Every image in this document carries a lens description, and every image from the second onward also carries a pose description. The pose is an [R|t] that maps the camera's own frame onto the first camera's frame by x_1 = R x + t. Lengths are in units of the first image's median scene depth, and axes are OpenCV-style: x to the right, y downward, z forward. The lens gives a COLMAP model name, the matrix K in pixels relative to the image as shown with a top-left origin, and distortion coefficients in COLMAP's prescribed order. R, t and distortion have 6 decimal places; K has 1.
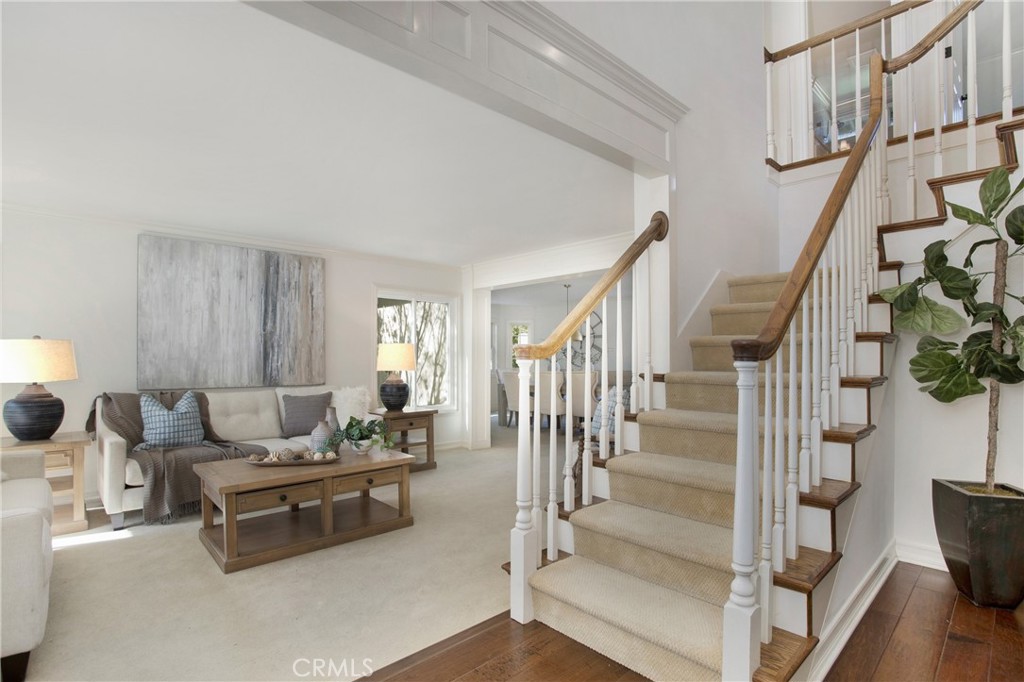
lens RADIAL K [[496.2, 0, 512.7], [0, 496.2, 347.1], [0, 0, 1]] dist [-0.014483, 0.002258]
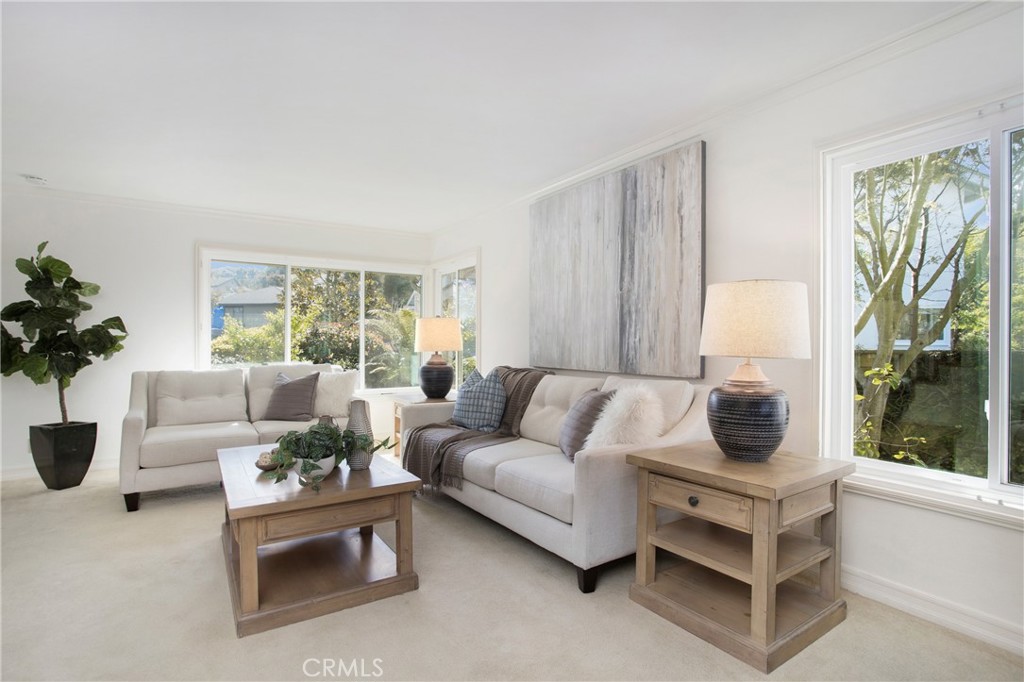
lens RADIAL K [[496.2, 0, 509.0], [0, 496.2, 331.6], [0, 0, 1]] dist [-0.014483, 0.002258]
pose [[-0.157192, -0.026977, -0.987200, 0.177350], [0.011648, 0.999507, -0.029168, 0.040969], [0.987499, -0.016084, -0.156800, 0.946783]]
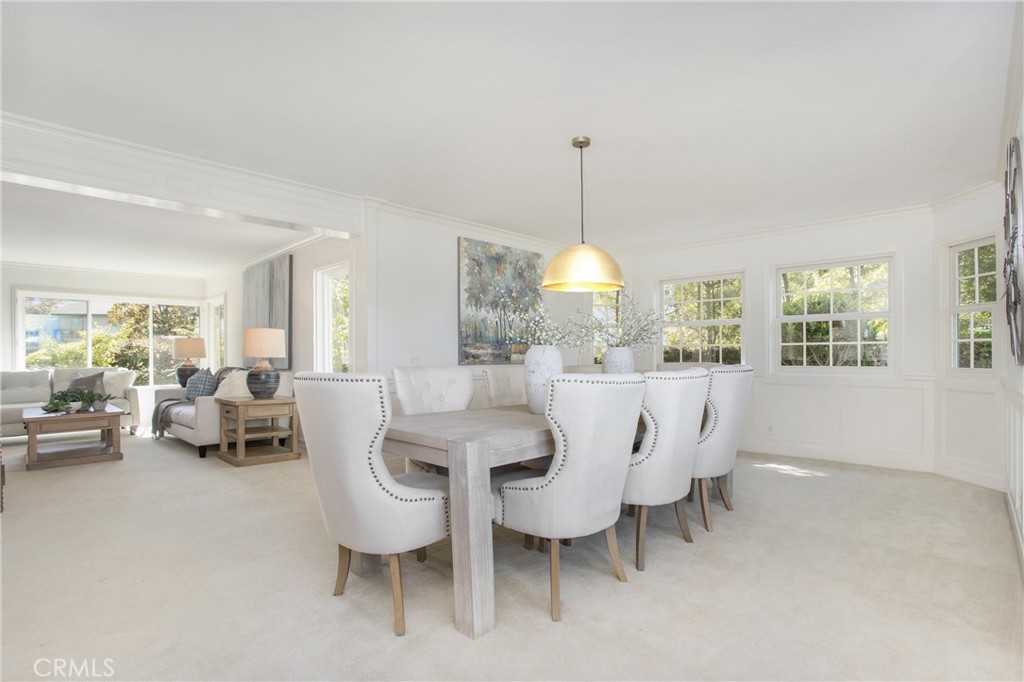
lens RADIAL K [[496.2, 0, 513.6], [0, 496.2, 349.4], [0, 0, 1]] dist [-0.014483, 0.002258]
pose [[0.054985, -0.014590, -0.998381, 0.812174], [0.019485, 0.999719, -0.013537, 0.061837], [0.998297, -0.018710, 0.055254, 1.553130]]
